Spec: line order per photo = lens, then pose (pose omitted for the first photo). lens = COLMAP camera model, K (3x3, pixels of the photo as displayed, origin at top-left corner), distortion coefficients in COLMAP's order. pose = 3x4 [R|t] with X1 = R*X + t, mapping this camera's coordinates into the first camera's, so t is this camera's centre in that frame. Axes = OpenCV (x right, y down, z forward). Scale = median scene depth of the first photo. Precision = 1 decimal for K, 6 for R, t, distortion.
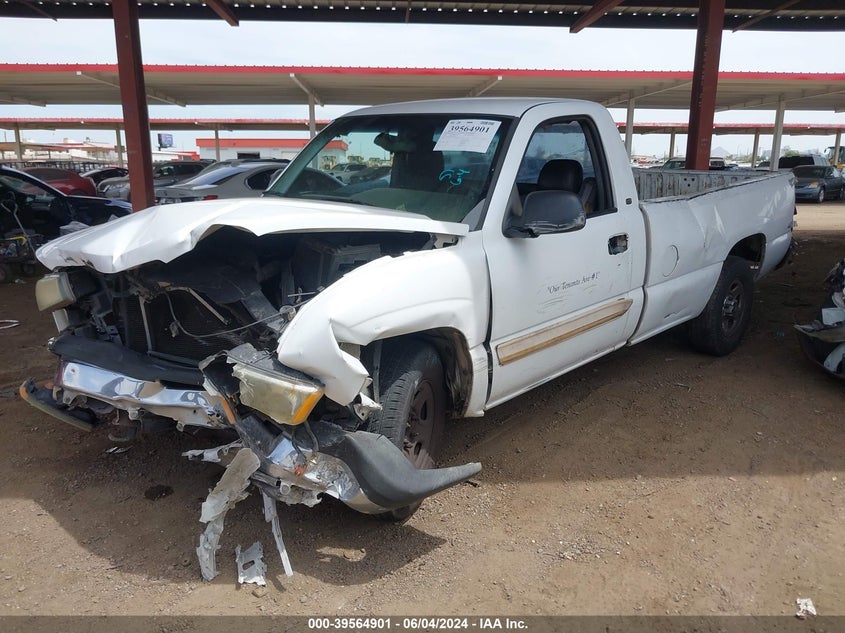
lens RADIAL K [[751.2, 0, 421.9], [0, 751.2, 318.0], [0, 0, 1]] dist [-0.013955, -0.007572]
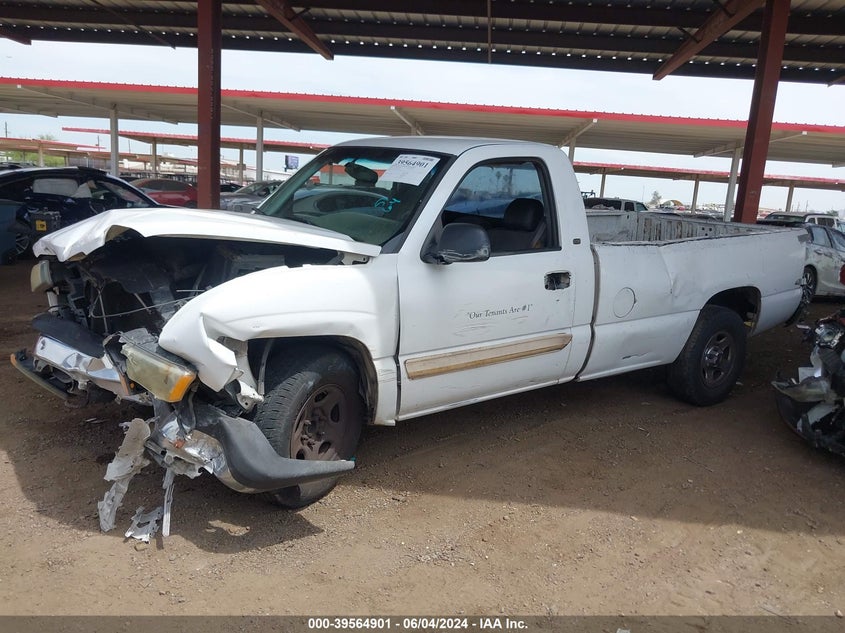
lens RADIAL K [[751.2, 0, 423.3], [0, 751.2, 313.6], [0, 0, 1]] dist [-0.013955, -0.007572]
pose [[0.982251, 0.093409, -0.162660, 0.274229], [-0.101322, 0.994007, -0.041035, 0.010287], [0.157852, 0.056788, 0.985828, -0.062442]]
